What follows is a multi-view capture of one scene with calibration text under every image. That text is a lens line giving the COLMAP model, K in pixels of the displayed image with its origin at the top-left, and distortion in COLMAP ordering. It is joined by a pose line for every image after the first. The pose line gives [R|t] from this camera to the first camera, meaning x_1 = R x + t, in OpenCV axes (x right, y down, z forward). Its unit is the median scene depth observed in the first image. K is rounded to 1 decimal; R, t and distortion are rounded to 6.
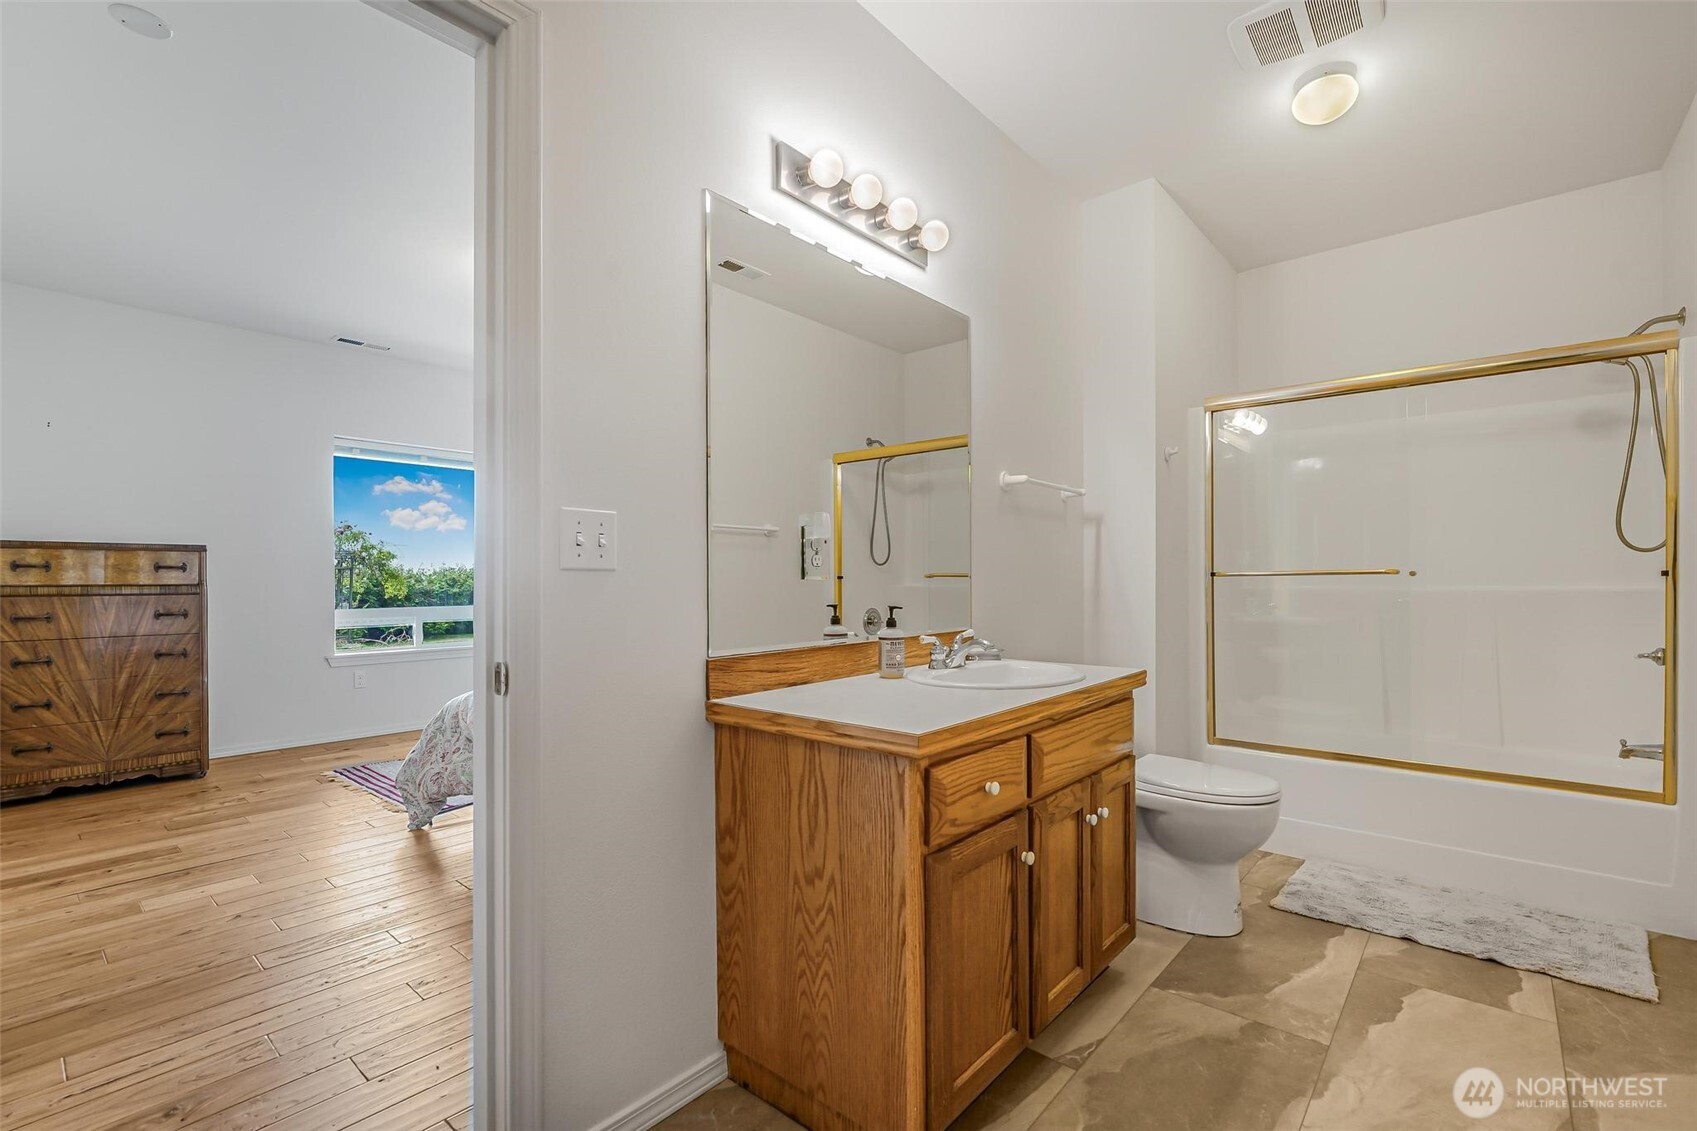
lens RADIAL K [[756.8, 0, 845.4], [0, 756.8, 575.1], [0, 0, 1]] dist [-0.001601, 0.000417]
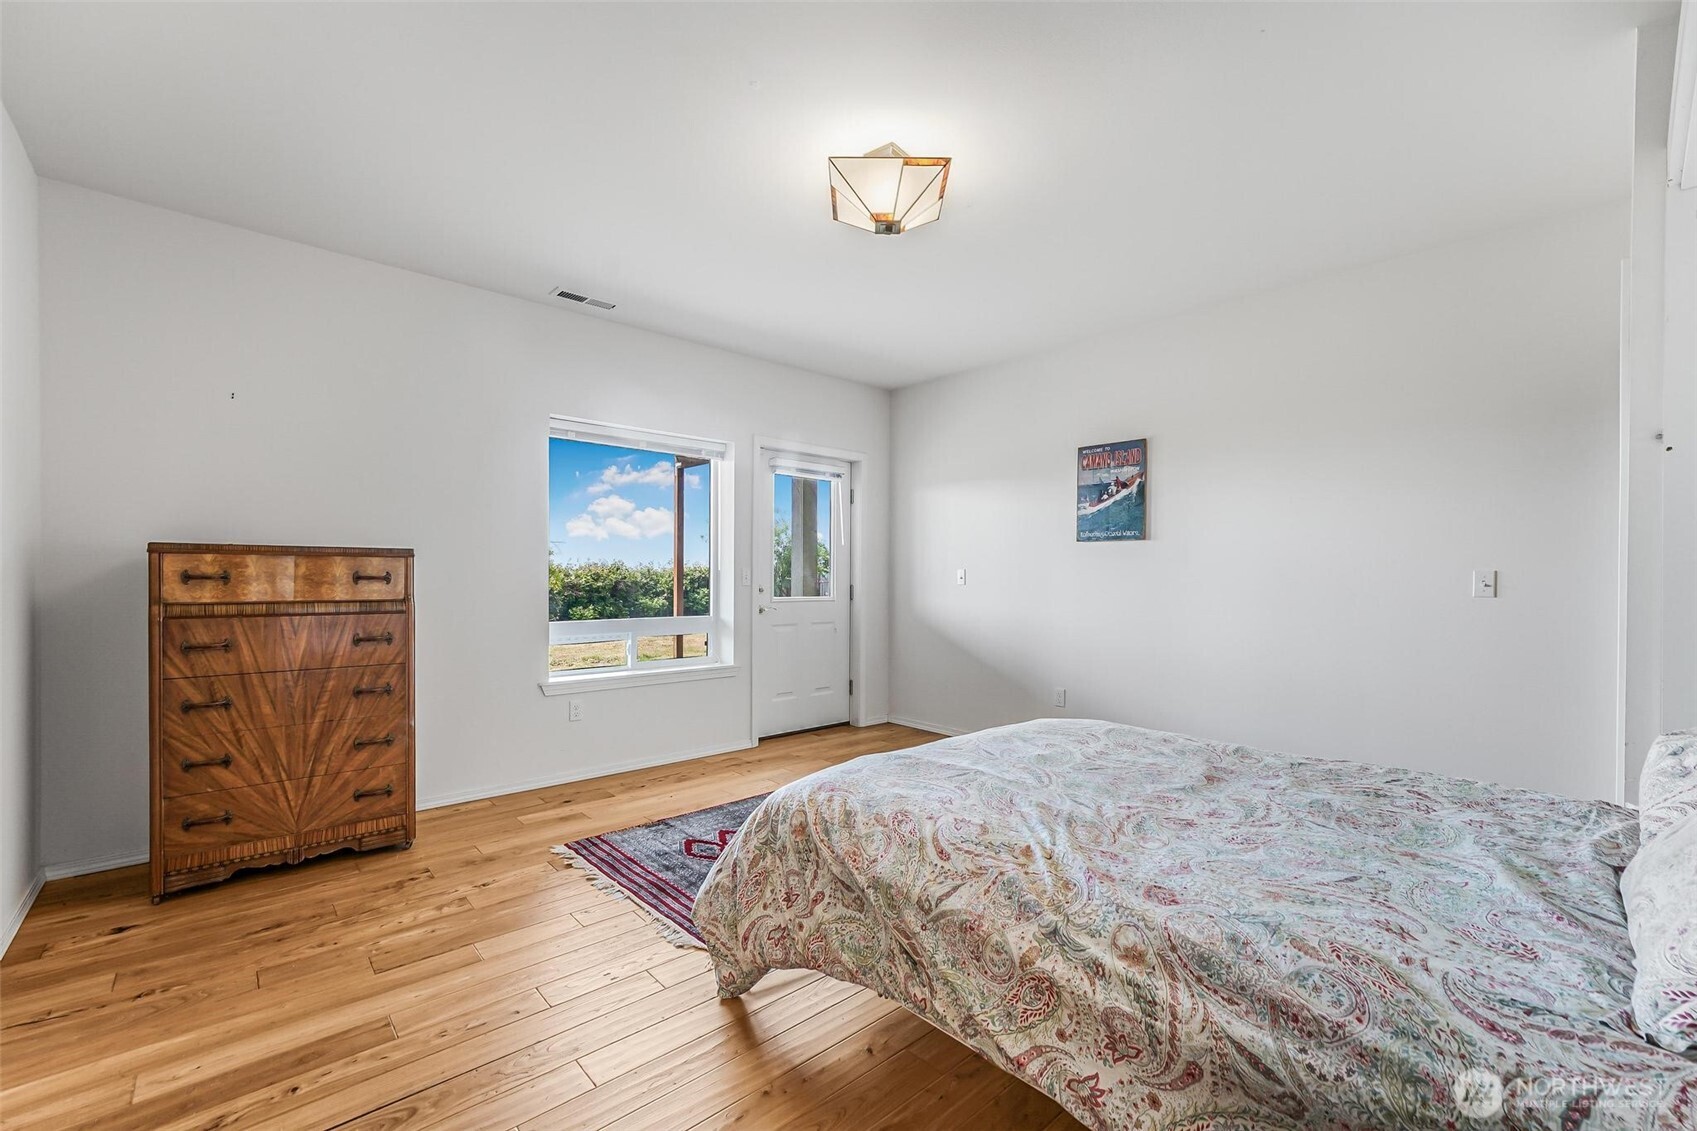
lens RADIAL K [[707.2, 0, 854.3], [0, 707.2, 571.7], [0, 0, 1]] dist [-0.000174, -0.004680]
pose [[0.993490, 0.006180, -0.113756, -0.337002], [-0.005886, 0.999978, 0.002914, -0.022379], [0.113771, -0.002226, 0.993504, 0.355908]]
